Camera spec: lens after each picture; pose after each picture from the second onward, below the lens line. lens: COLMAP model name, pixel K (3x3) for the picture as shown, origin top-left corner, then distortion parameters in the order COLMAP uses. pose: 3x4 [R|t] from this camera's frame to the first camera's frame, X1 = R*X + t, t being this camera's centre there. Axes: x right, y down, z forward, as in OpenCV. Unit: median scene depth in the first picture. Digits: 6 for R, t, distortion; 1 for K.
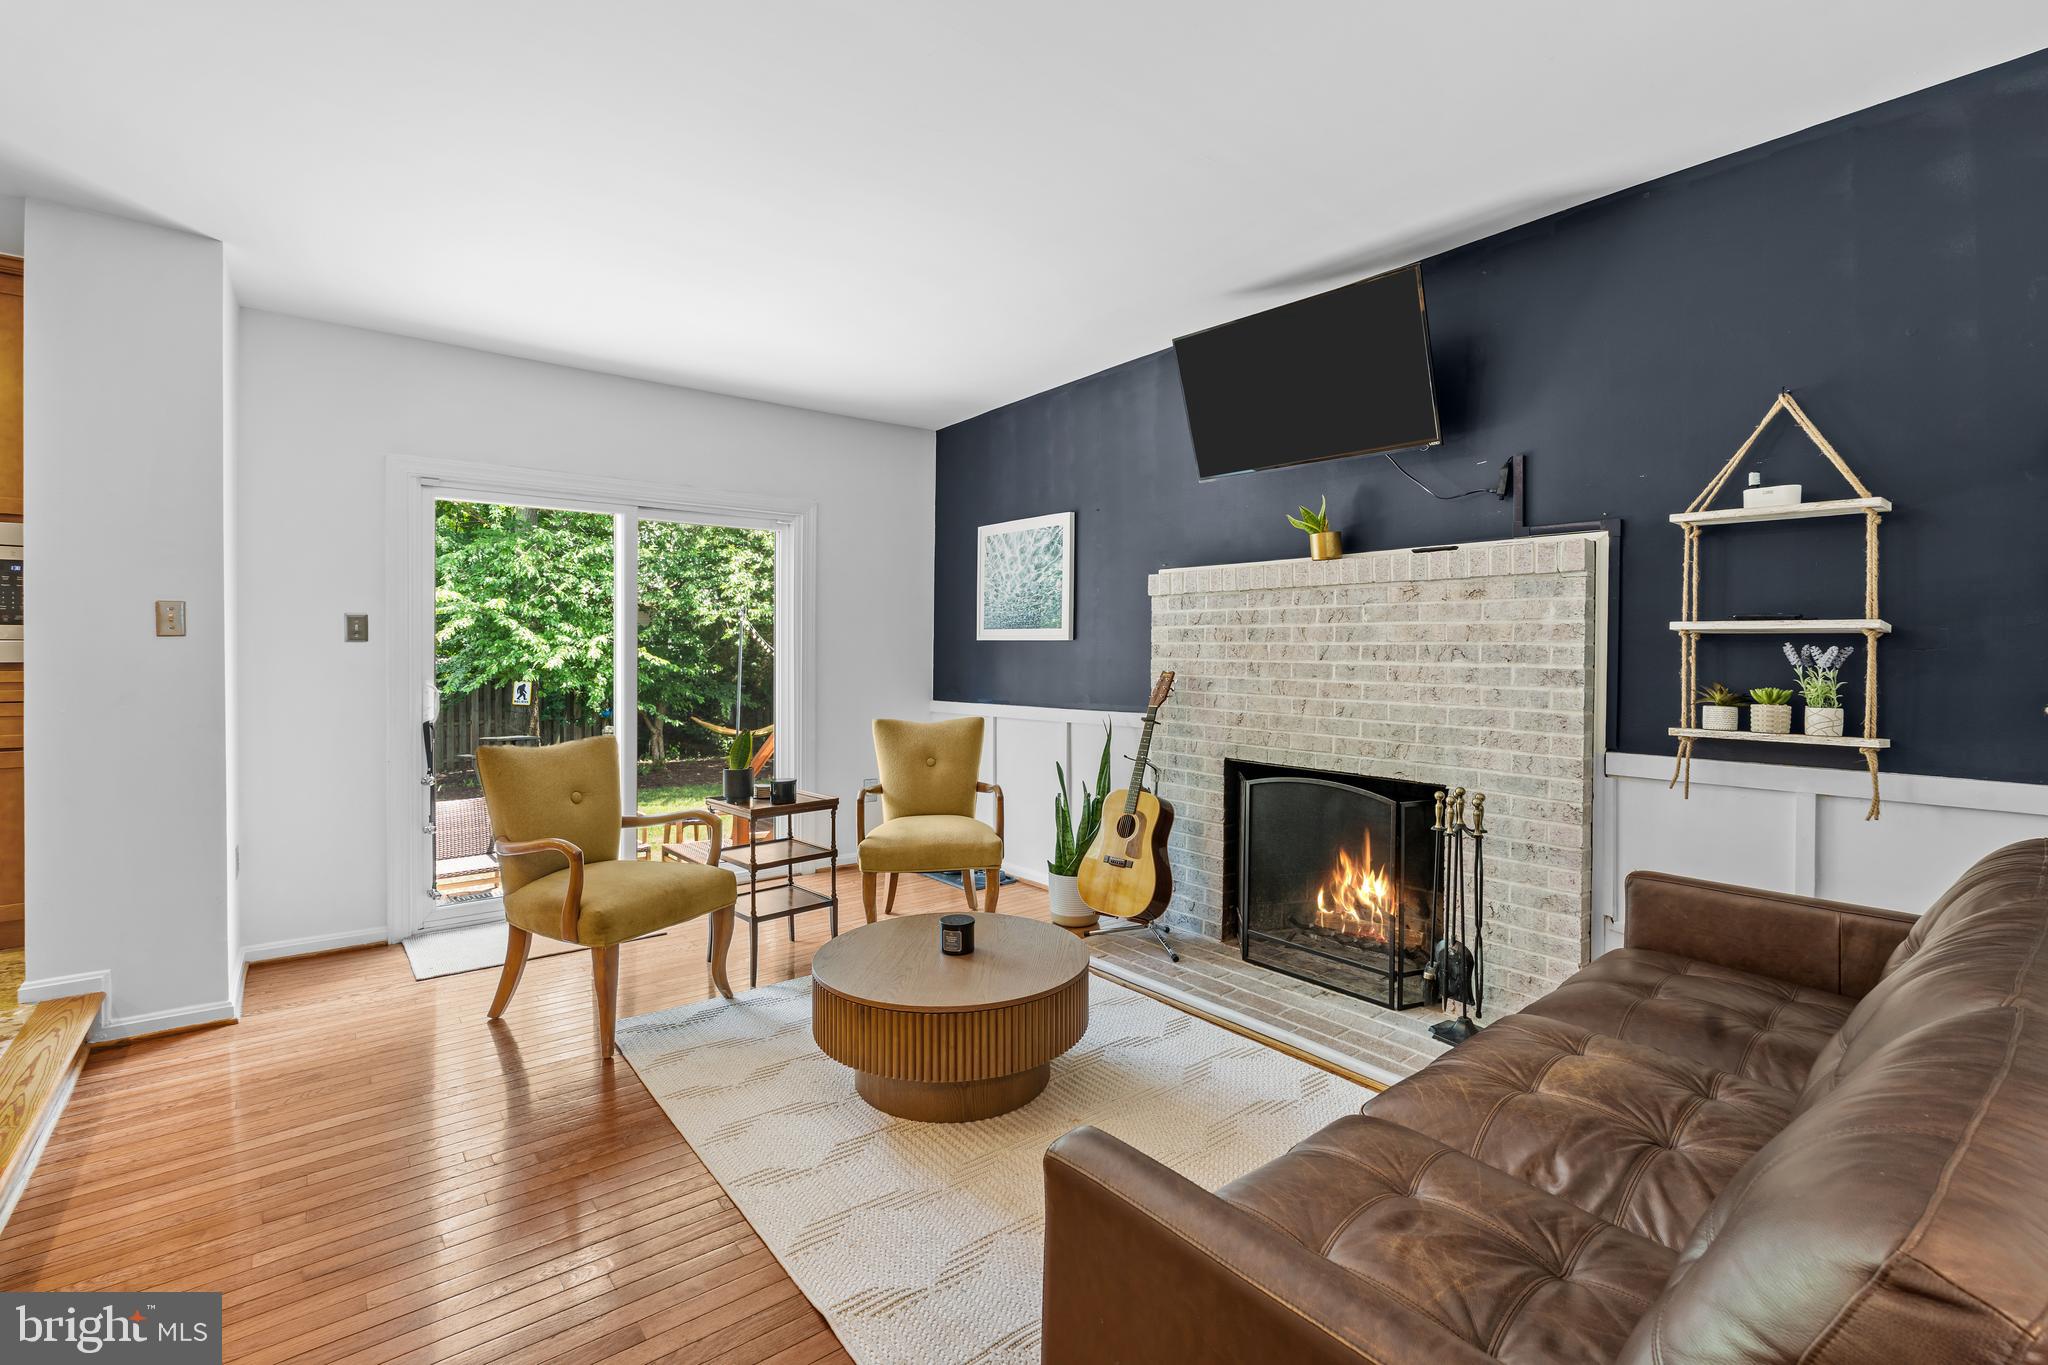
lens RADIAL K [[893.0, 0, 1013.8], [0, 893.0, 667.3], [0, 0, 1]] dist [-0.001527, 0.000549]
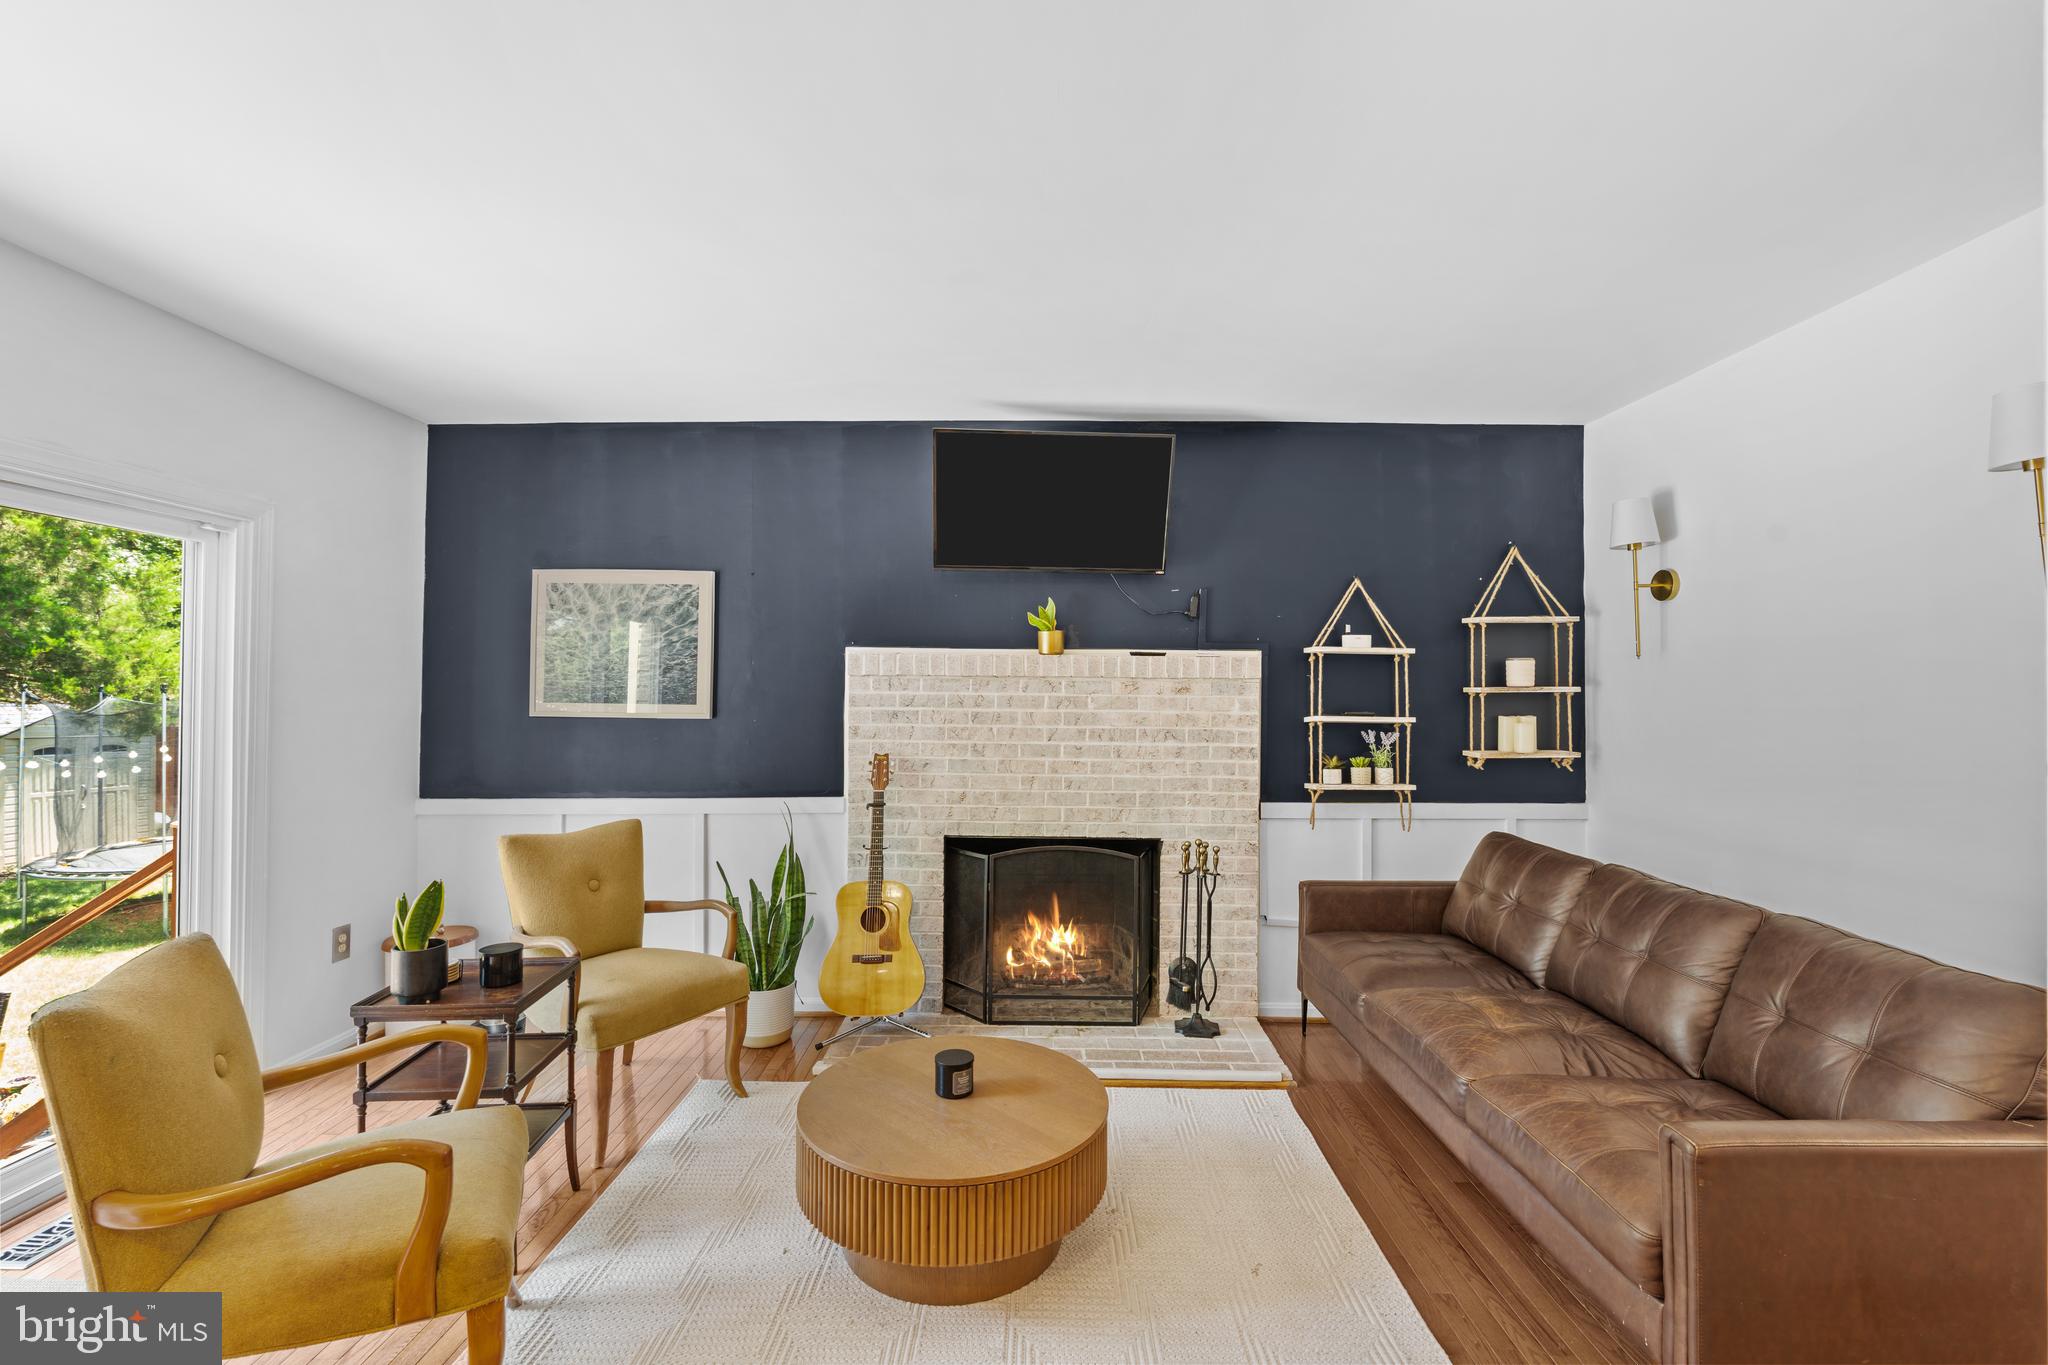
lens RADIAL K [[893.0, 0, 1016.9], [0, 893.0, 689.7], [0, 0, 1]] dist [-0.001527, 0.000549]
pose [[0.636188, 0.010061, 0.771468, -0.613520], [0.011336, 0.999685, -0.022386, -0.052578], [-0.771450, 0.022987, 0.635874, 0.322848]]
